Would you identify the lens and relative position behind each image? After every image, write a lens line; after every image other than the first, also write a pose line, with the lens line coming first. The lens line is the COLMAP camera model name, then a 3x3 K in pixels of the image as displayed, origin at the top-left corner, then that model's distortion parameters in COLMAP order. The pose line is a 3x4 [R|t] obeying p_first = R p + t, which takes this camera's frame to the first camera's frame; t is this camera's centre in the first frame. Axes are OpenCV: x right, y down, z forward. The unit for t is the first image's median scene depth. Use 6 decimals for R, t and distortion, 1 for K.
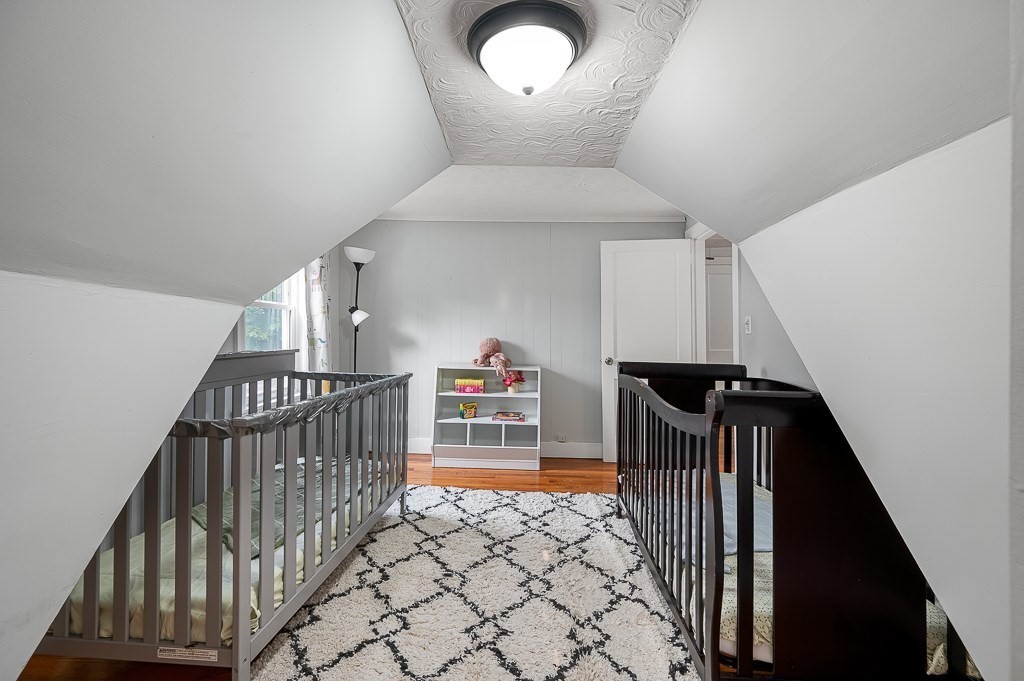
lens RADIAL K [[407.5, 0, 514.2], [0, 407.5, 332.7], [0, 0, 1]] dist [0.002523, 0.000331]
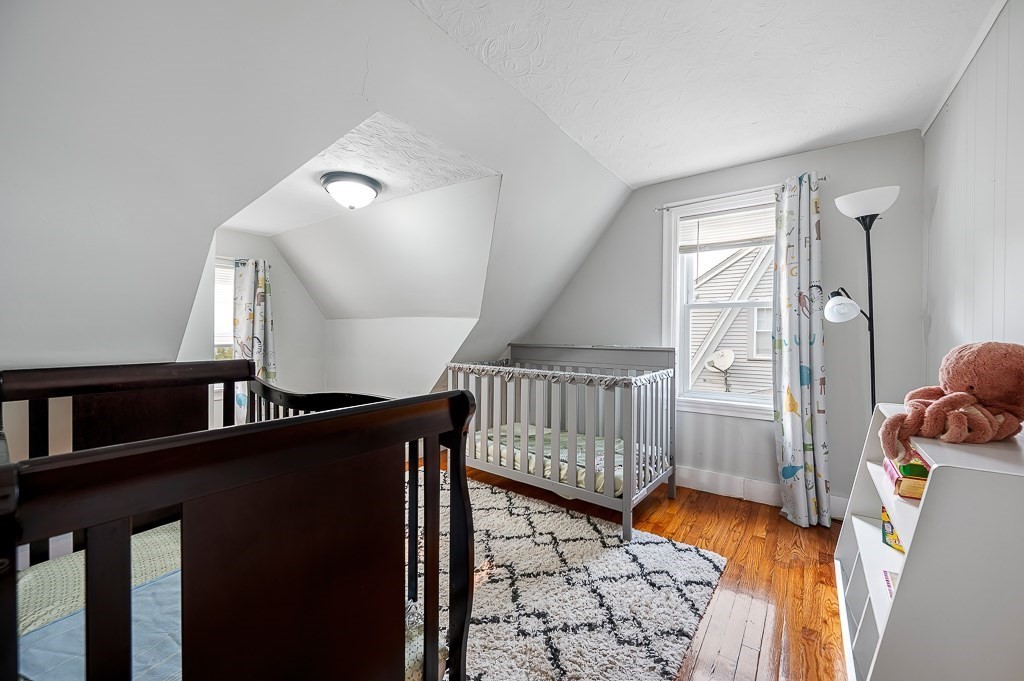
lens RADIAL K [[407.5, 0, 511.6], [0, 407.5, 335.1], [0, 0, 1]] dist [0.002523, 0.000331]
pose [[-0.553703, 0.002374, -0.832711, 0.595306], [-0.007633, 0.999939, 0.007927, 0.004645], [0.832679, 0.010745, -0.553652, 1.300754]]
